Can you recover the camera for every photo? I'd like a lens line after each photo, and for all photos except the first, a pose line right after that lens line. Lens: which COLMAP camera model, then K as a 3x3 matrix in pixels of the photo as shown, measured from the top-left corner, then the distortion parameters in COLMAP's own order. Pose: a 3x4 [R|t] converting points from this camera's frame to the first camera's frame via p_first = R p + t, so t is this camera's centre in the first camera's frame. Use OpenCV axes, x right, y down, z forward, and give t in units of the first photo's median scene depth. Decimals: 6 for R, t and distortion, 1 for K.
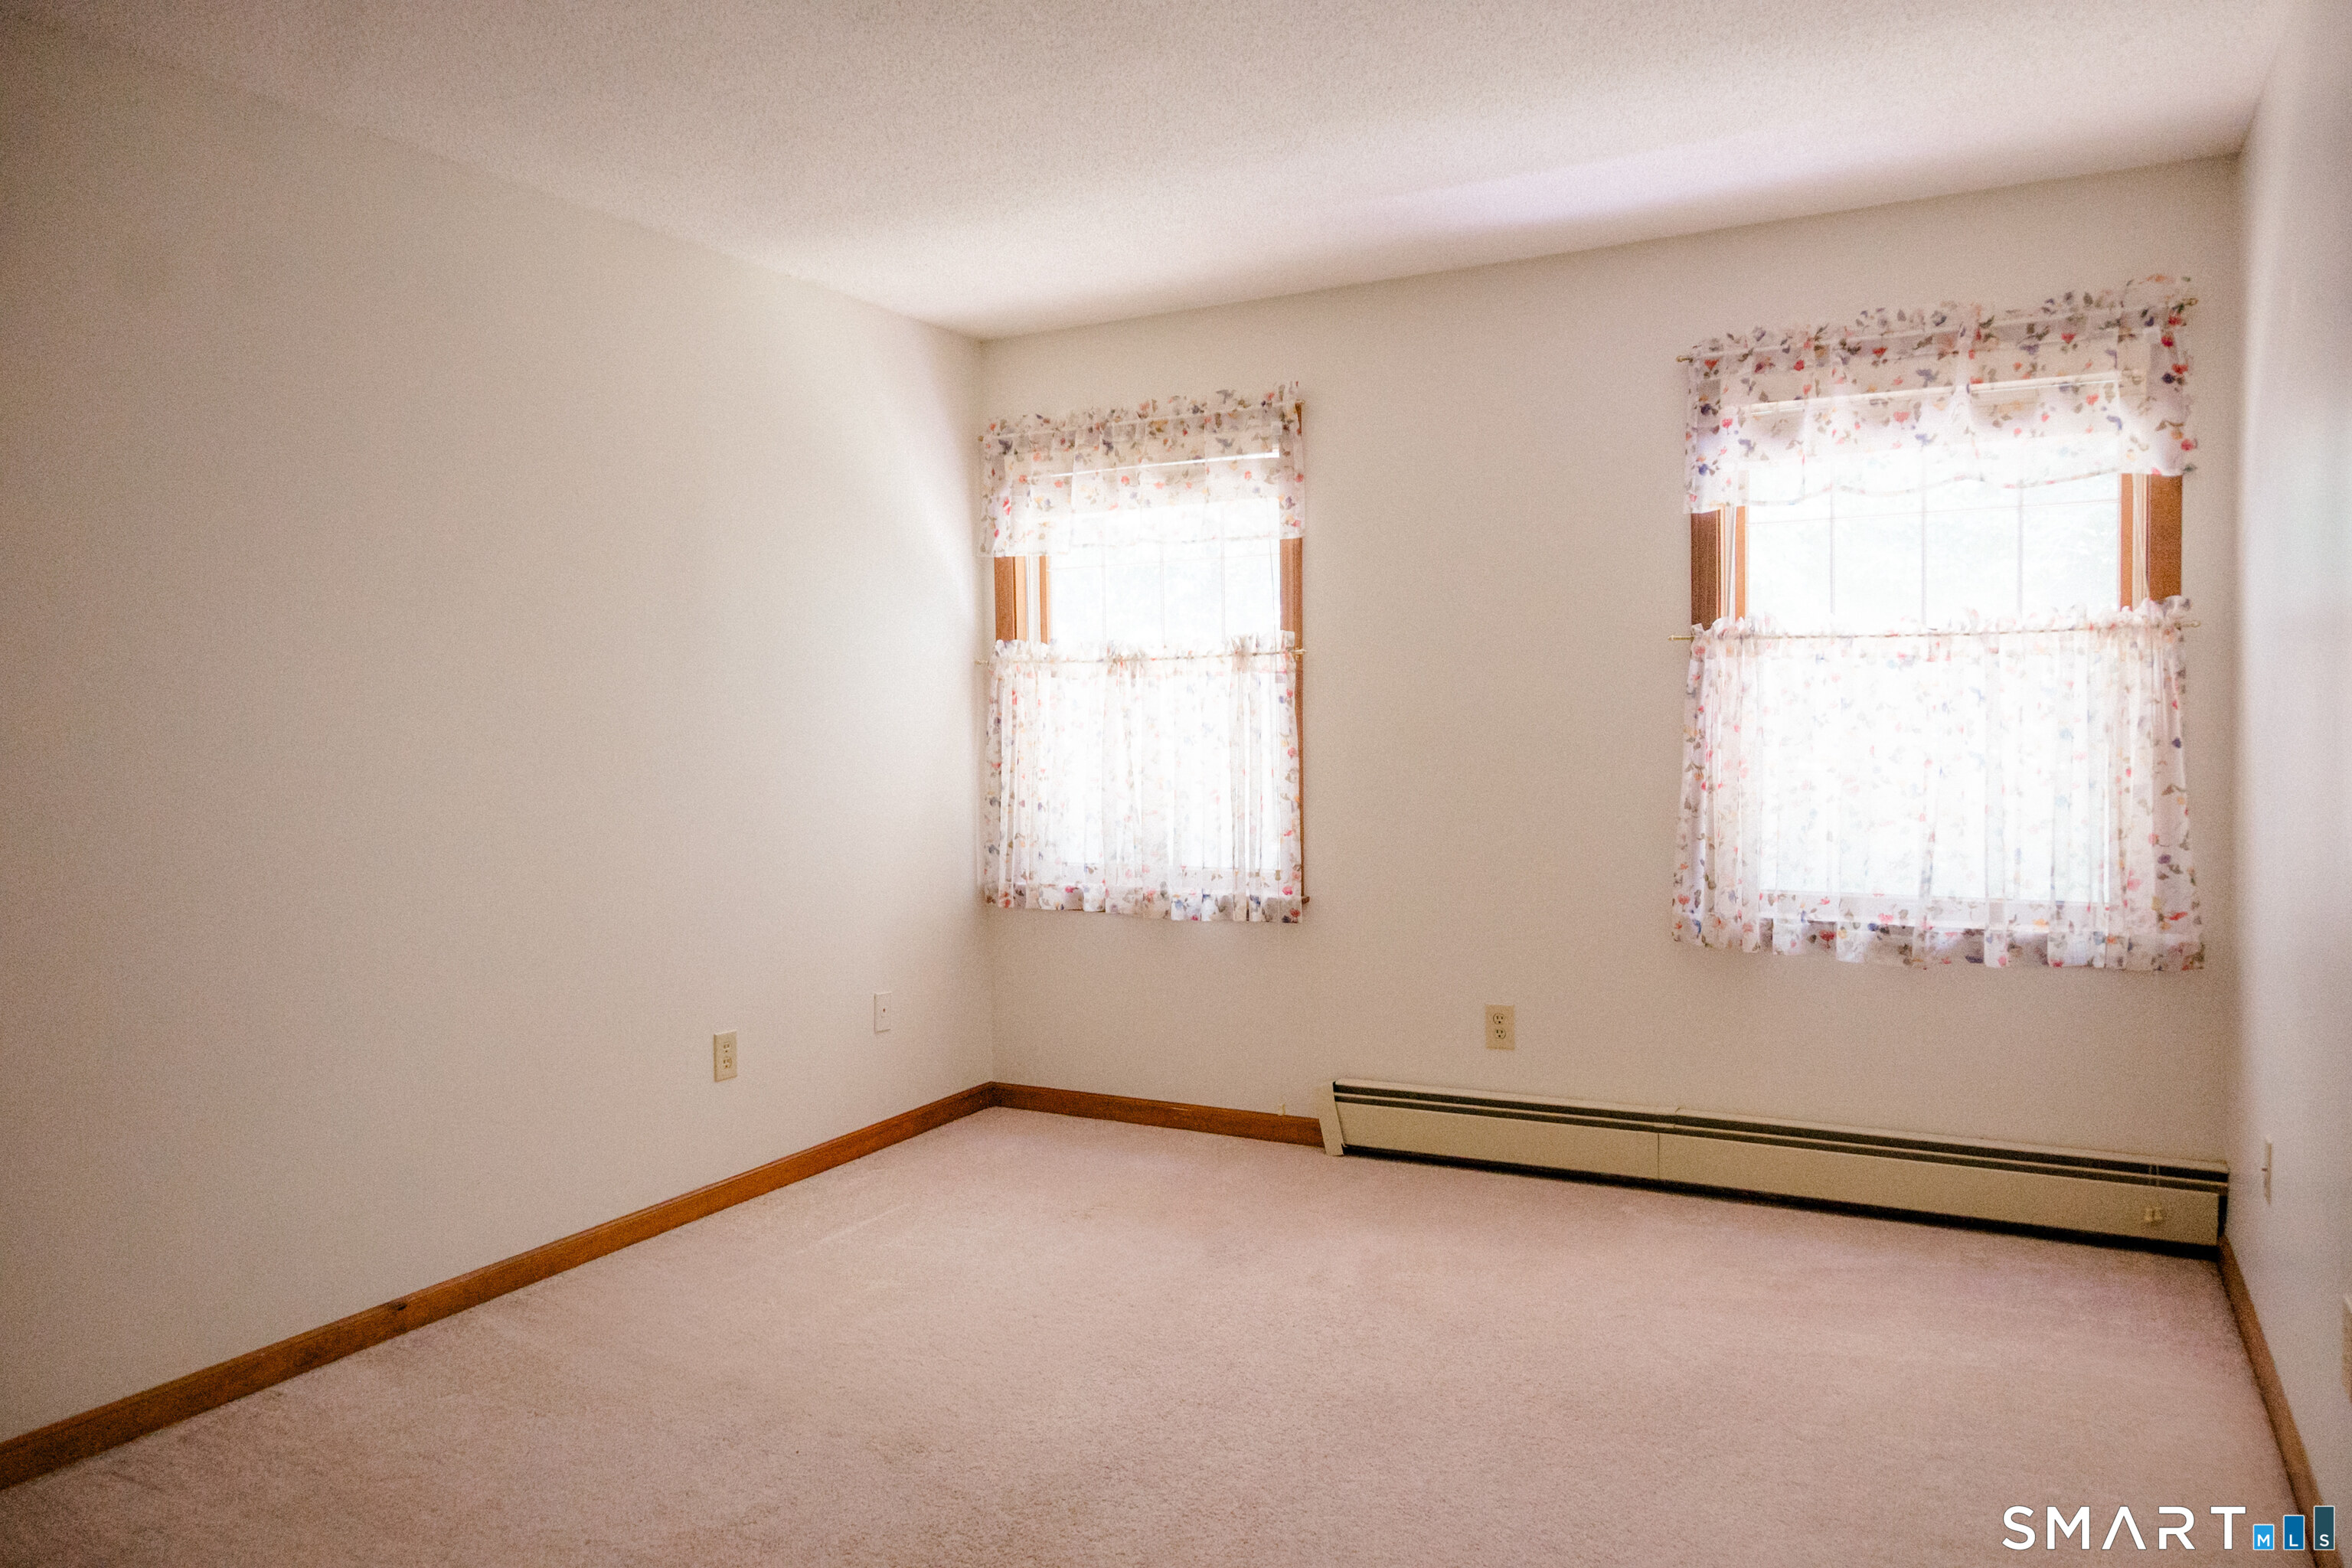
lens RADIAL K [[1608.9, 0, 1170.8], [0, 1608.9, 800.4], [0, 0, 1]] dist [-0.001834, 0.000007]
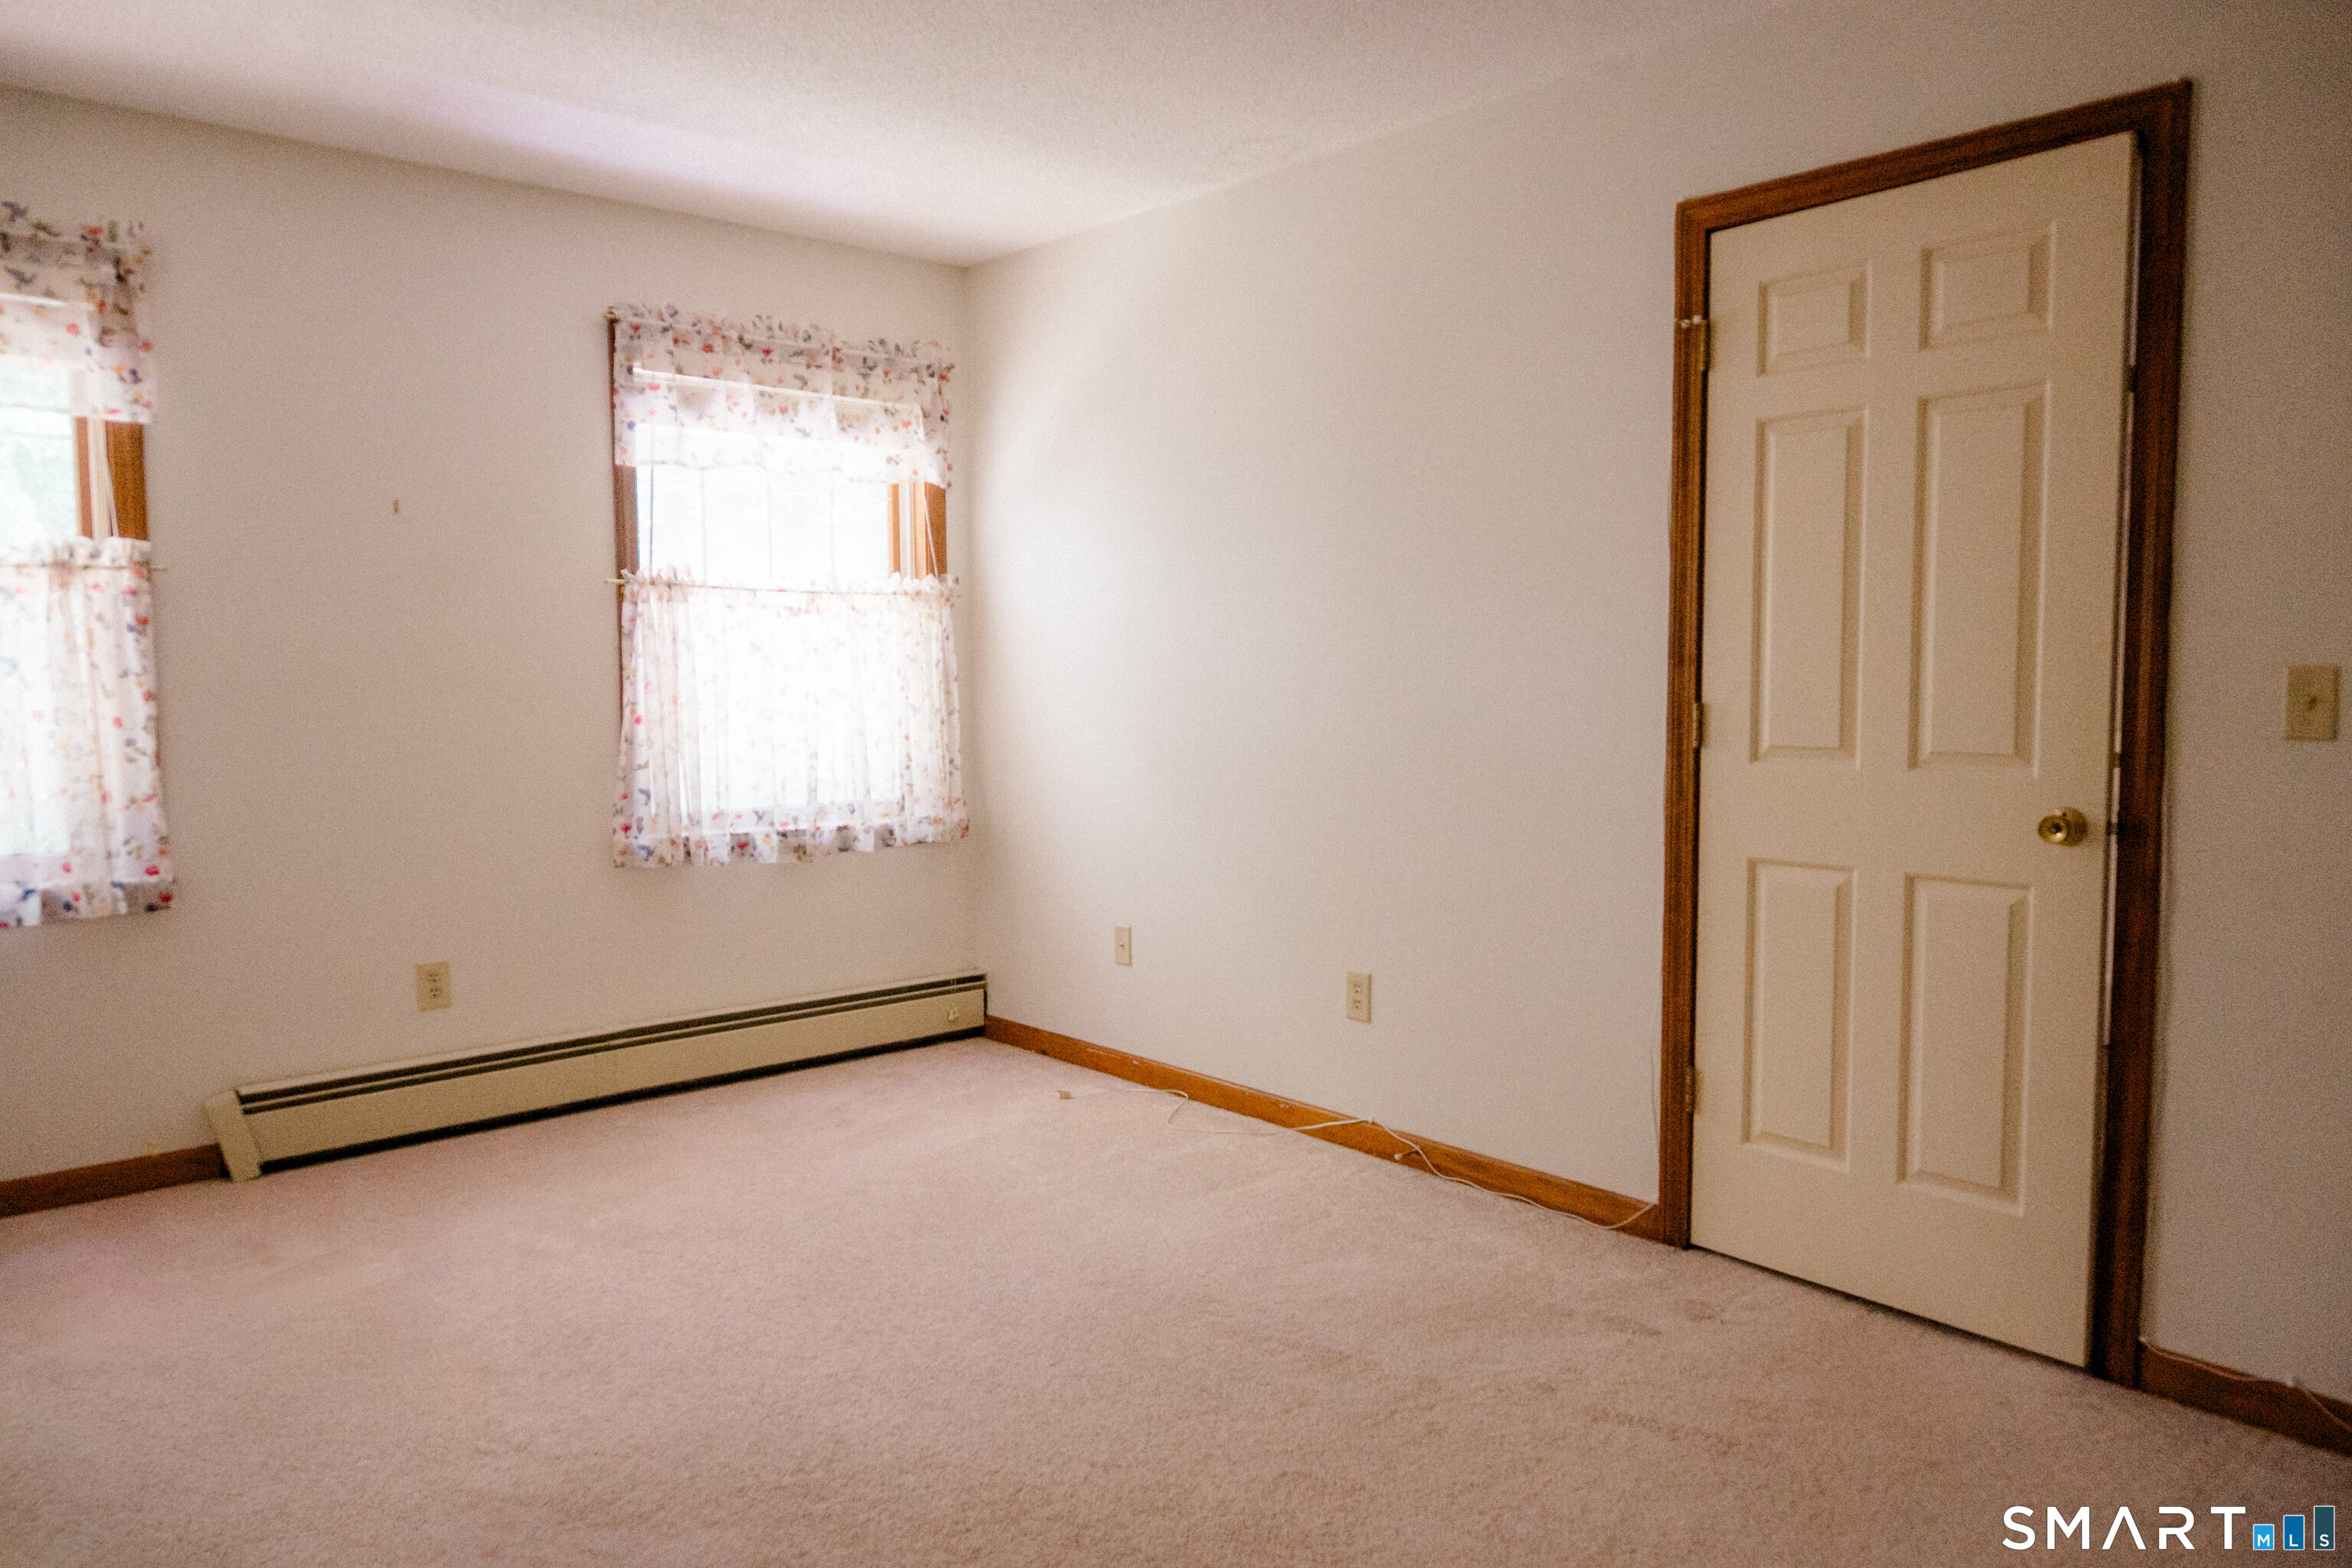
lens RADIAL K [[1608.9, 0, 1162.2], [0, 1608.9, 772.6], [0, 0, 1]] dist [-0.001834, 0.000007]
pose [[0.345895, -0.057778, 0.936493, -0.590455], [0.038289, 0.998140, 0.047440, -0.012427], [-0.937492, 0.019448, 0.347464, 0.312678]]
